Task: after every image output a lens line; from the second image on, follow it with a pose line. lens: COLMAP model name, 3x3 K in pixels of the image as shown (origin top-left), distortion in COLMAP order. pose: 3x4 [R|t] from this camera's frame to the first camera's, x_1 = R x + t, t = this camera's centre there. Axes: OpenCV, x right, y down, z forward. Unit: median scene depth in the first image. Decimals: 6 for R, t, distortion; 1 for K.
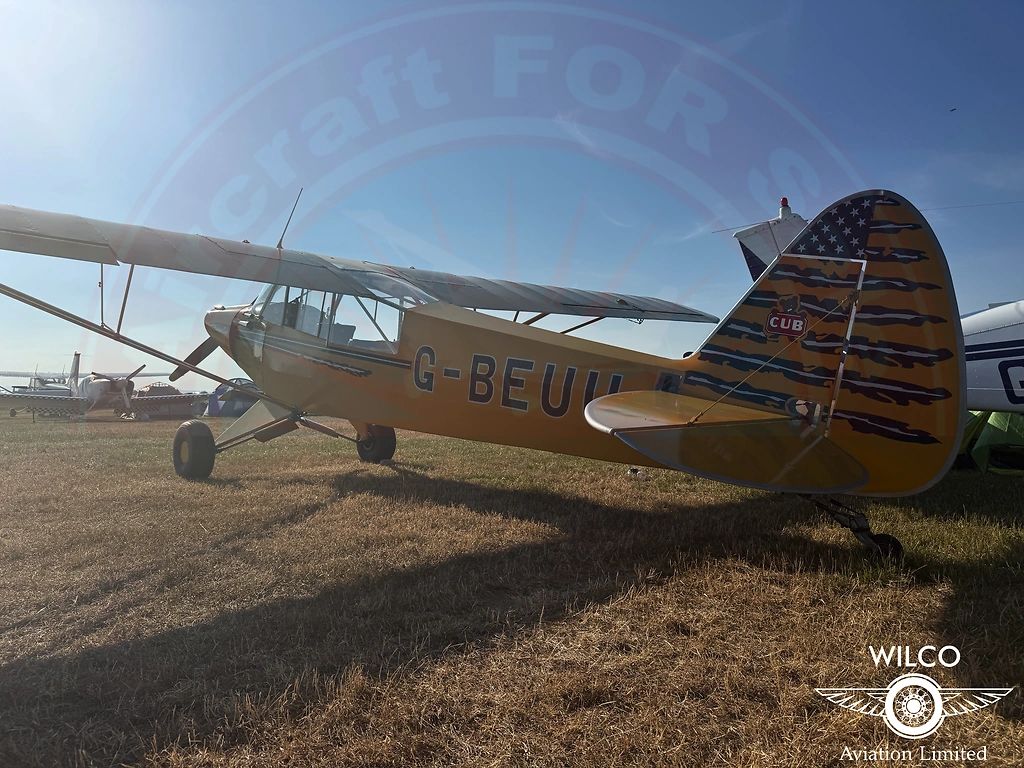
lens RADIAL K [[719.4, 0, 512.3], [0, 719.4, 383.3], [0, 0, 1]] dist [0.044510, -0.048977]
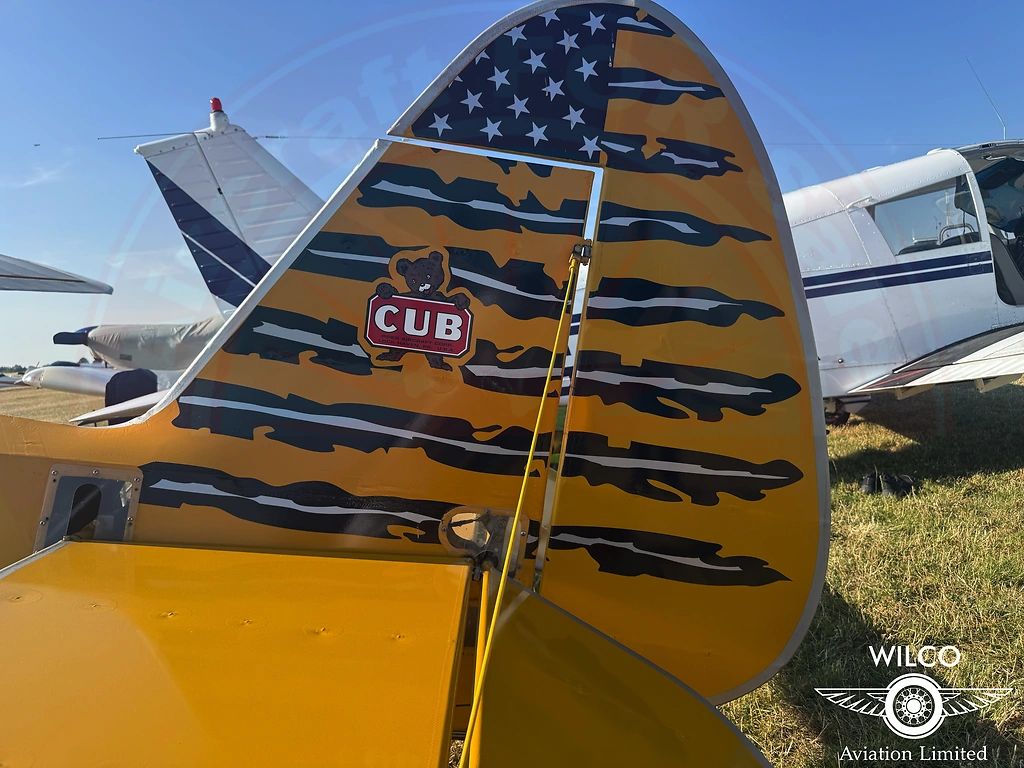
lens RADIAL K [[719.4, 0, 514.6], [0, 719.4, 394.3], [0, 0, 1]] dist [0.044510, -0.048977]
pose [[0.695977, -0.120554, 0.707872, 0.140834], [0.068020, 0.992442, 0.102140, -0.083146], [-0.714835, -0.022937, 0.698917, 0.717852]]
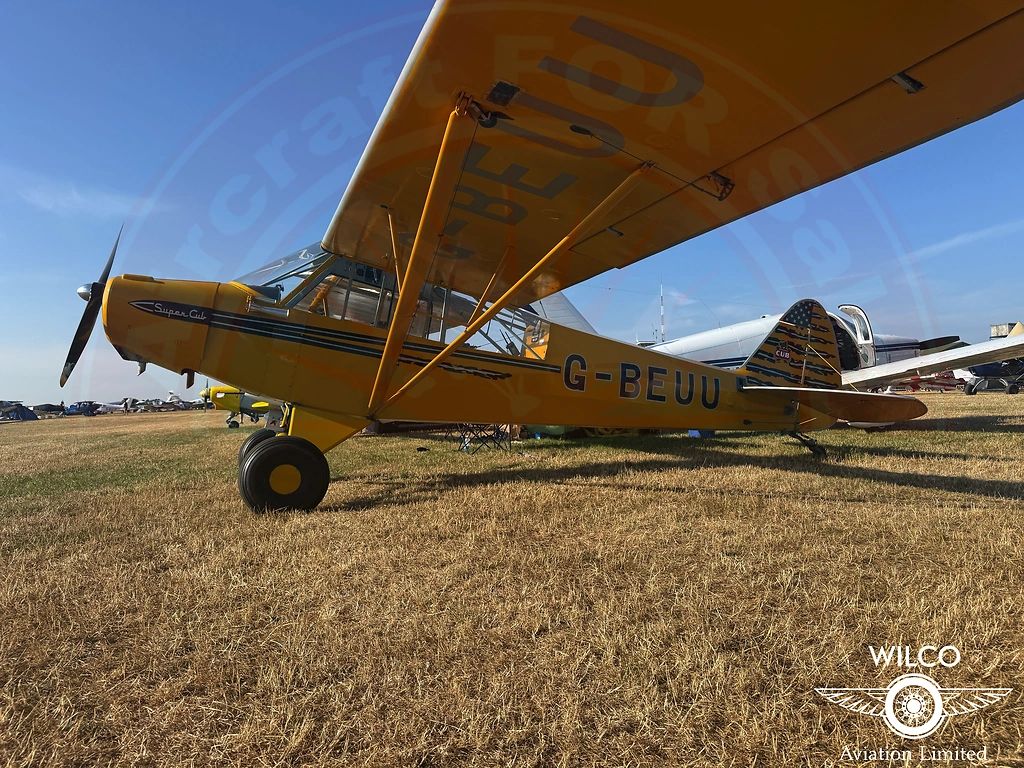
lens RADIAL K [[719.4, 0, 515.0], [0, 719.4, 384.5], [0, 0, 1]] dist [0.044510, -0.048977]
pose [[0.413220, 0.005848, 0.910612, -1.938697], [0.017523, 0.999743, -0.014372, 0.023881], [-0.910463, 0.021895, 0.413012, 0.874397]]
